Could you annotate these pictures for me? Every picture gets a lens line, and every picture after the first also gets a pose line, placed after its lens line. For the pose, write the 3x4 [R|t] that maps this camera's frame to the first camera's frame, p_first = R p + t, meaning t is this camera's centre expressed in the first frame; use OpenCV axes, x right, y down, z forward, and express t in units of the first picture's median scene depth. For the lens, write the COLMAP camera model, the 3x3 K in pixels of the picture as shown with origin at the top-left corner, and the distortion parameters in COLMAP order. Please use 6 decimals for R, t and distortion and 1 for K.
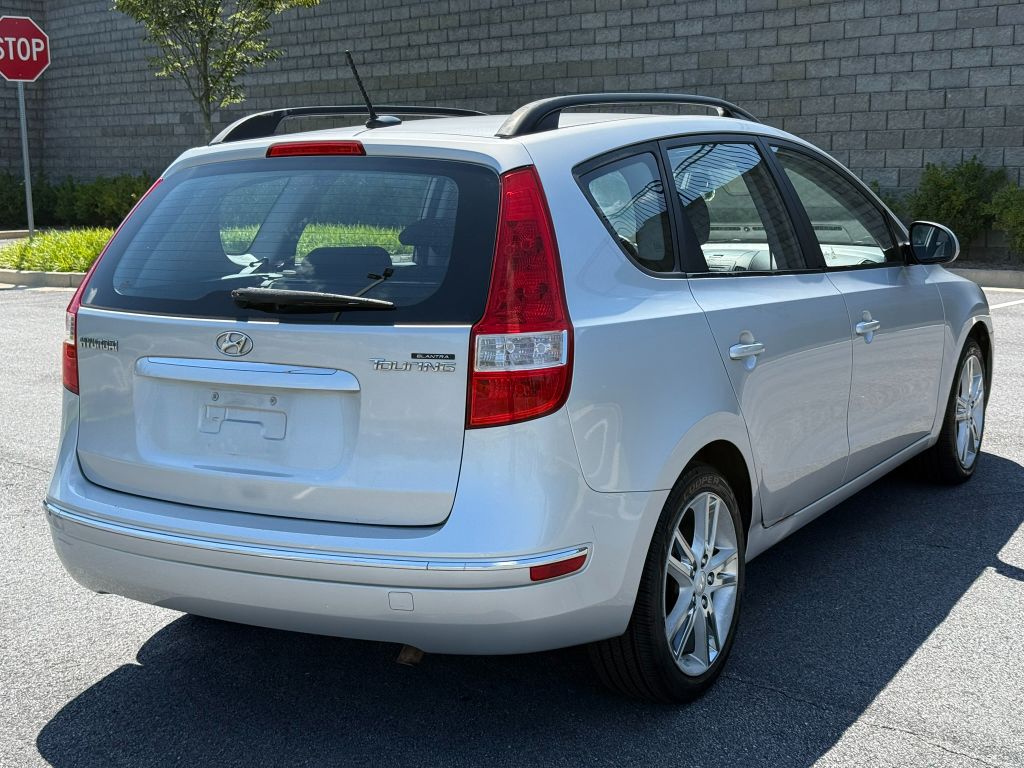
lens RADIAL K [[1463.3, 0, 512.0], [0, 1463.3, 384.0], [0, 0, 1]] dist [0.334942, -0.923226]
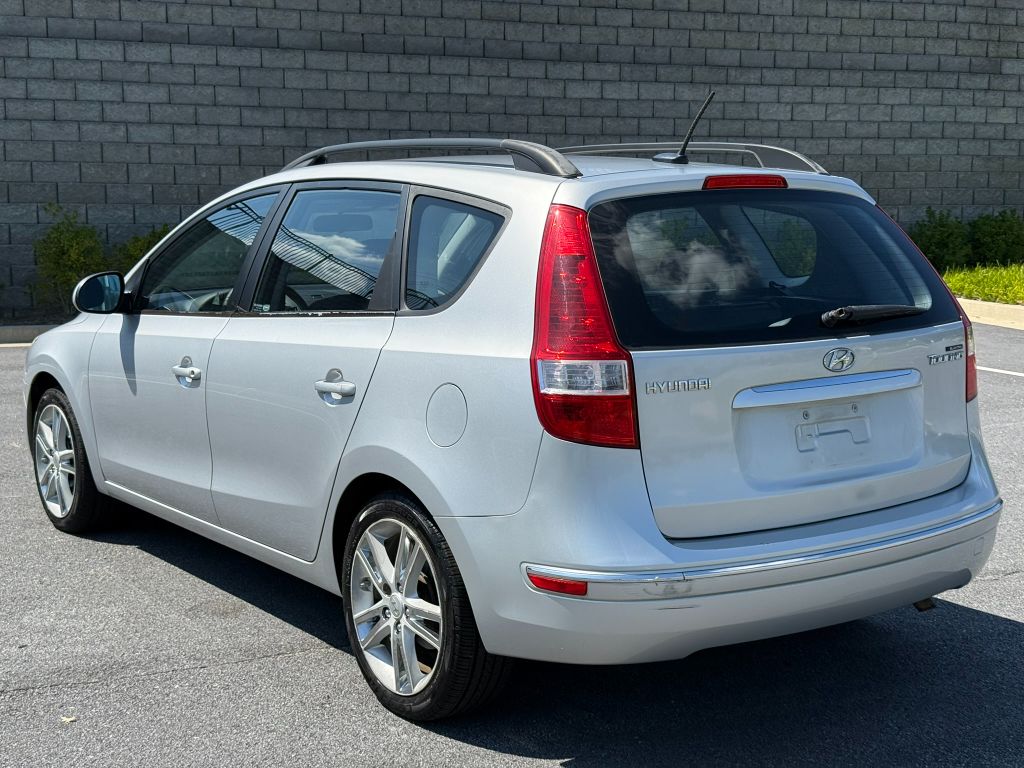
lens RADIAL K [[1477.4, 0, 512.0], [0, 1477.4, 384.0], [0, 0, 1]] dist [0.282073, -0.752321]
pose [[0.382062, -0.098985, 0.918820, -1.274283], [0.139840, 0.988991, 0.048397, -0.095318], [-0.913495, 0.109997, 0.391697, 0.793861]]
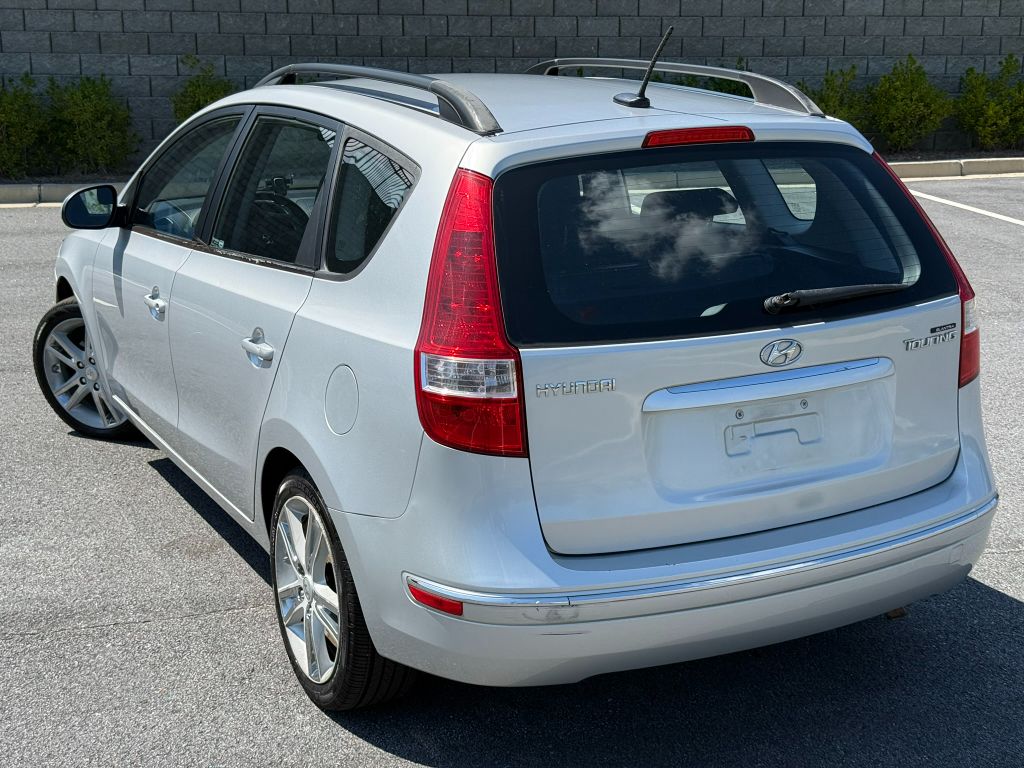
lens RADIAL K [[1463.3, 0, 512.0], [0, 1463.3, 384.0], [0, 0, 1]] dist [0.334942, -0.923226]
pose [[0.512005, -0.190315, 0.837634, -1.063907], [0.124556, 0.981290, 0.146820, -0.166488], [-0.849904, 0.029160, 0.526130, 0.652147]]
